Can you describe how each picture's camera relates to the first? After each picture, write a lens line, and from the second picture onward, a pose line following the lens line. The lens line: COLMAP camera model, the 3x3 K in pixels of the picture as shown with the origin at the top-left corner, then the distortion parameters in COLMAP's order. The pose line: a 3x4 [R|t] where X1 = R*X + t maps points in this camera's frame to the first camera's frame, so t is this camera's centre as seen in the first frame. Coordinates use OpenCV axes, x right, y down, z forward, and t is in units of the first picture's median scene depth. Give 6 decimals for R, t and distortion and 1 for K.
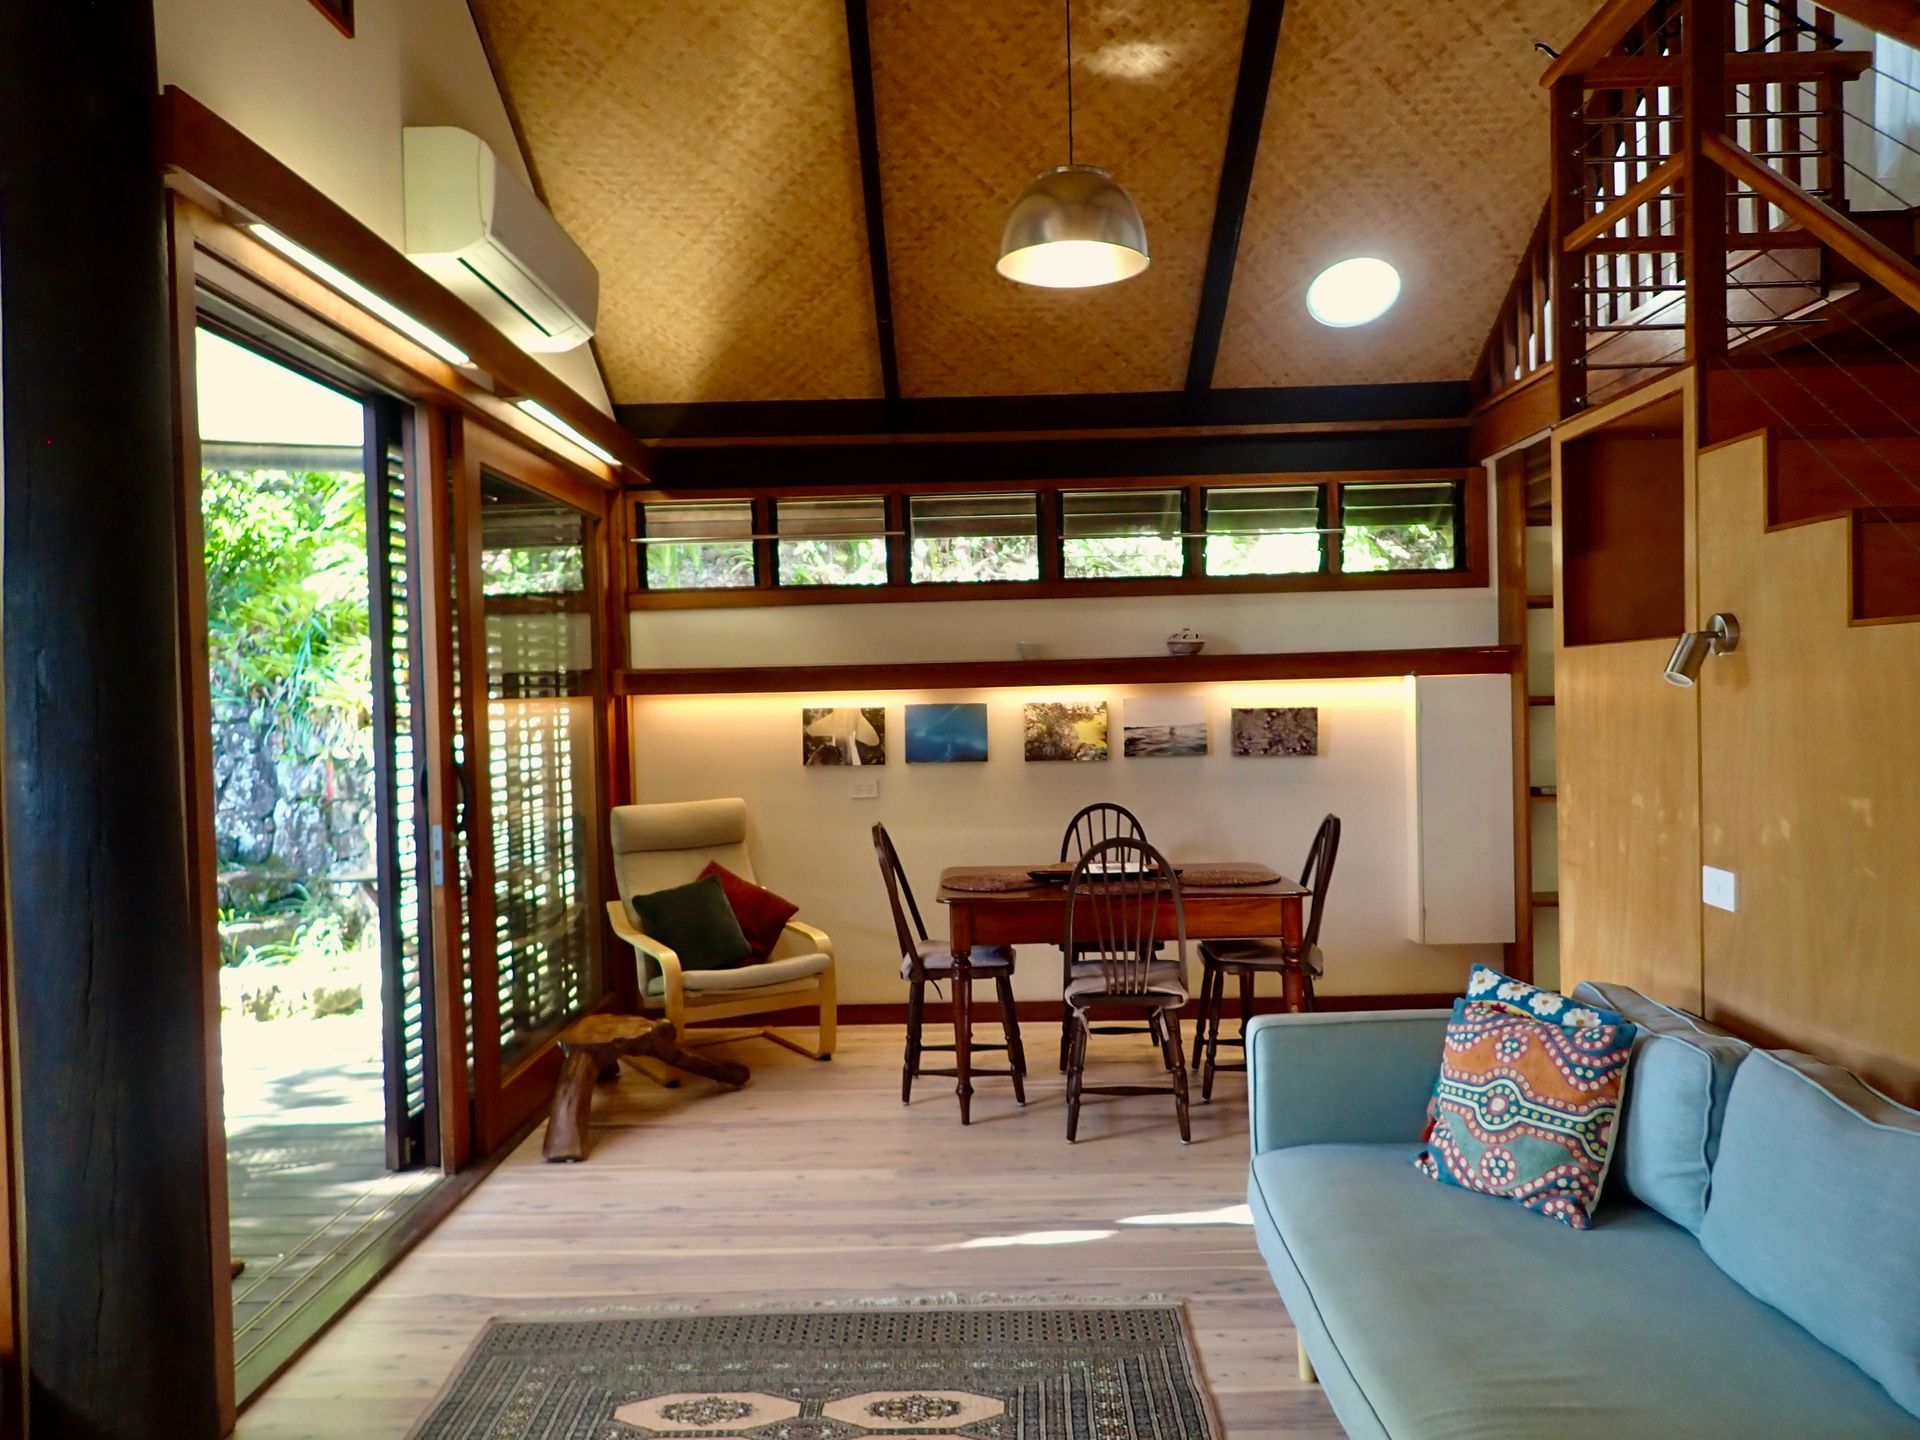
lens RADIAL K [[1434.4, 0, 948.6], [0, 1434.4, 719.4], [0, 0, 1]] dist [0.011139, -0.008524]
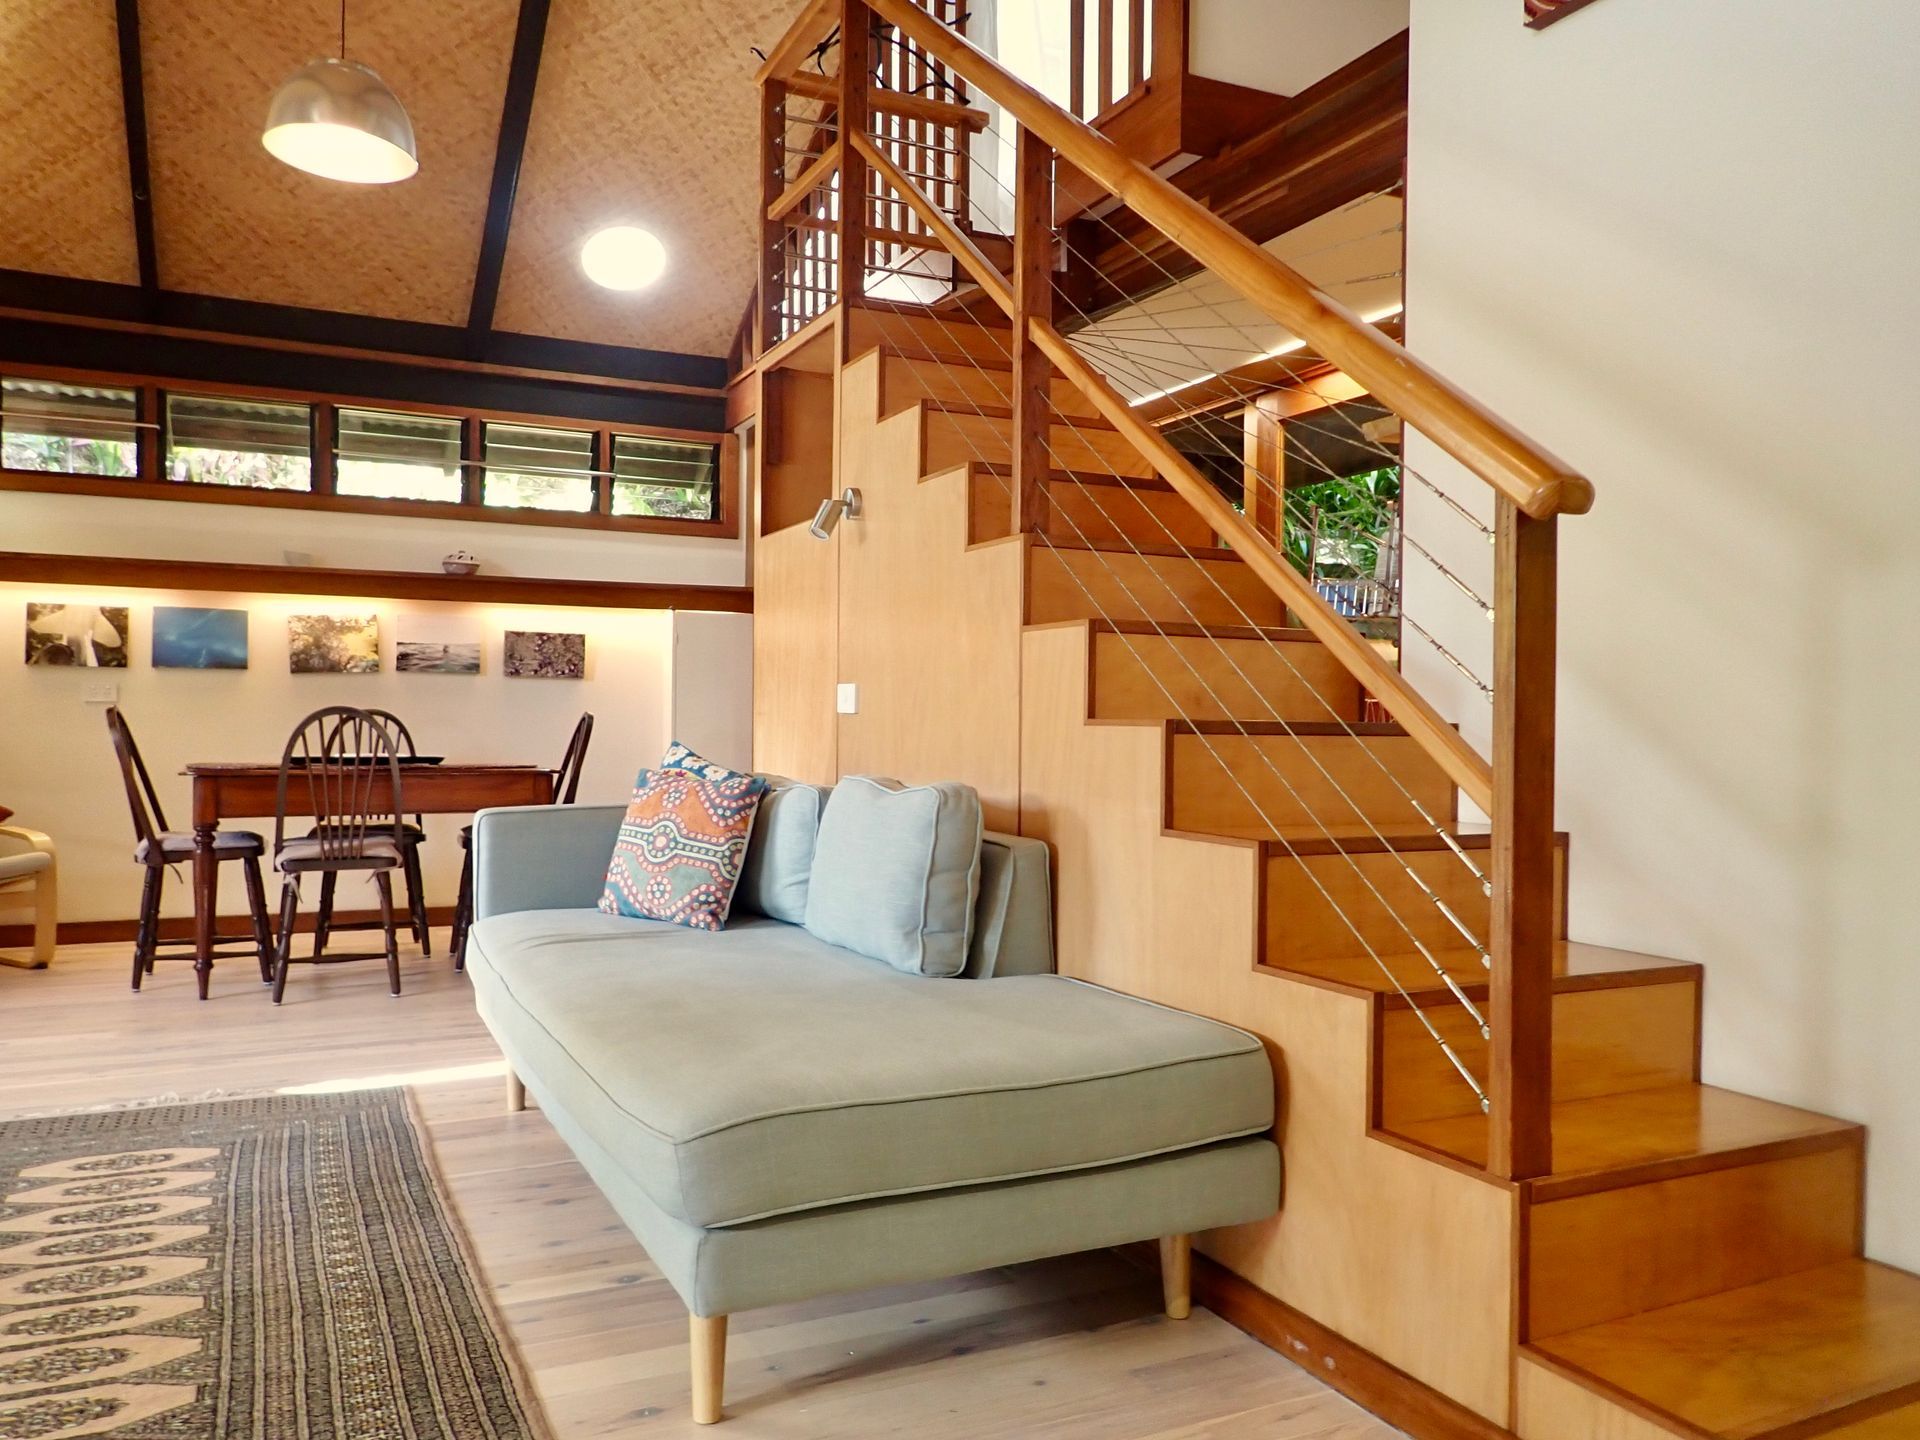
lens RADIAL K [[1434.4, 0, 955.9], [0, 1434.4, 734.4], [0, 0, 1]] dist [0.011139, -0.008524]
pose [[0.890686, 0.031452, 0.453529, 0.016465], [-0.027757, 0.999505, -0.014803, 0.086487], [-0.453770, 0.000596, 0.891119, -0.118631]]
